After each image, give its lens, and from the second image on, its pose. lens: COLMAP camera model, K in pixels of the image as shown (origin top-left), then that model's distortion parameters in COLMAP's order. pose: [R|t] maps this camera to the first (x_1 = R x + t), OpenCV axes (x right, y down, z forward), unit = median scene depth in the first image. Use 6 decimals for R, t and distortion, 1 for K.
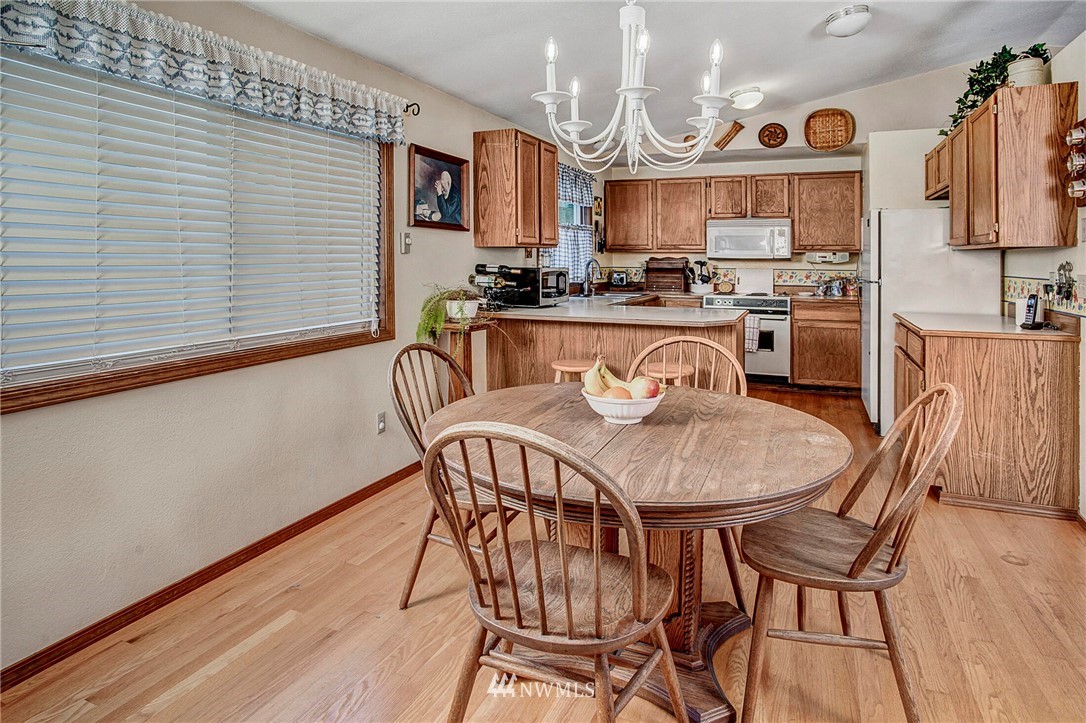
lens RADIAL K [[677.9, 0, 557.7], [0, 677.9, 233.5], [0, 0, 1]] dist [-0.036461, 0.014737]
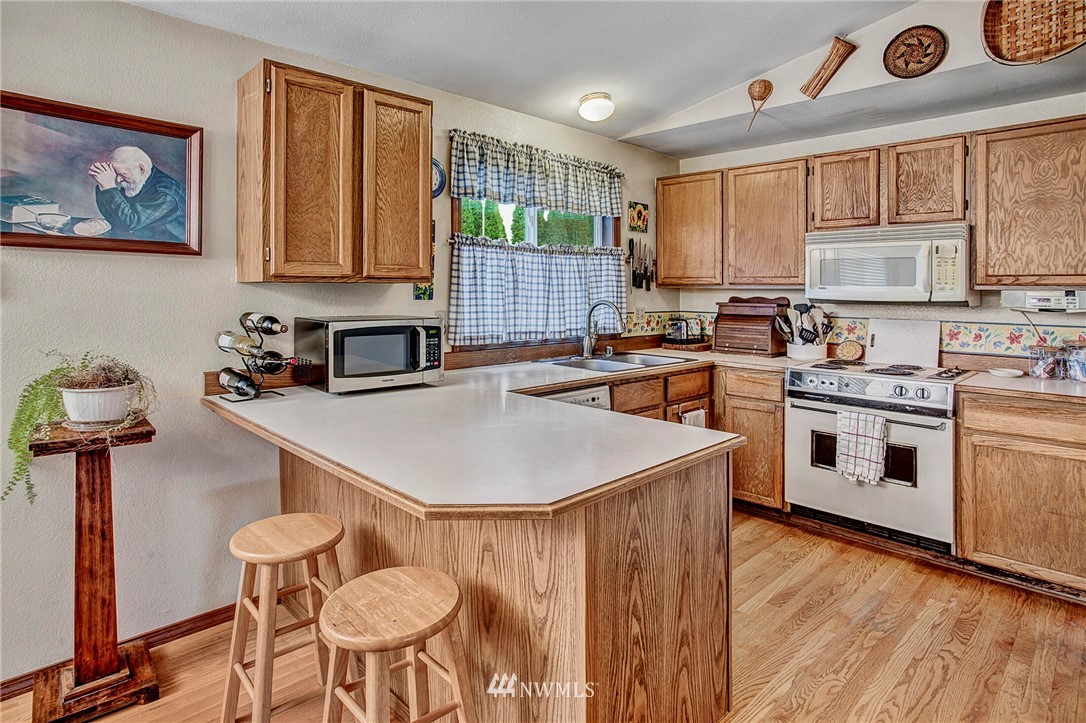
lens RADIAL K [[612.7, 0, 569.4], [0, 612.7, 285.8], [0, 0, 1]] dist [-0.043782, -0.000827]
pose [[0.921597, -0.000724, -0.388147, 0.240951], [0.011742, 0.999593, 0.026016, 0.009351], [0.387970, -0.028534, 0.921230, 0.464652]]
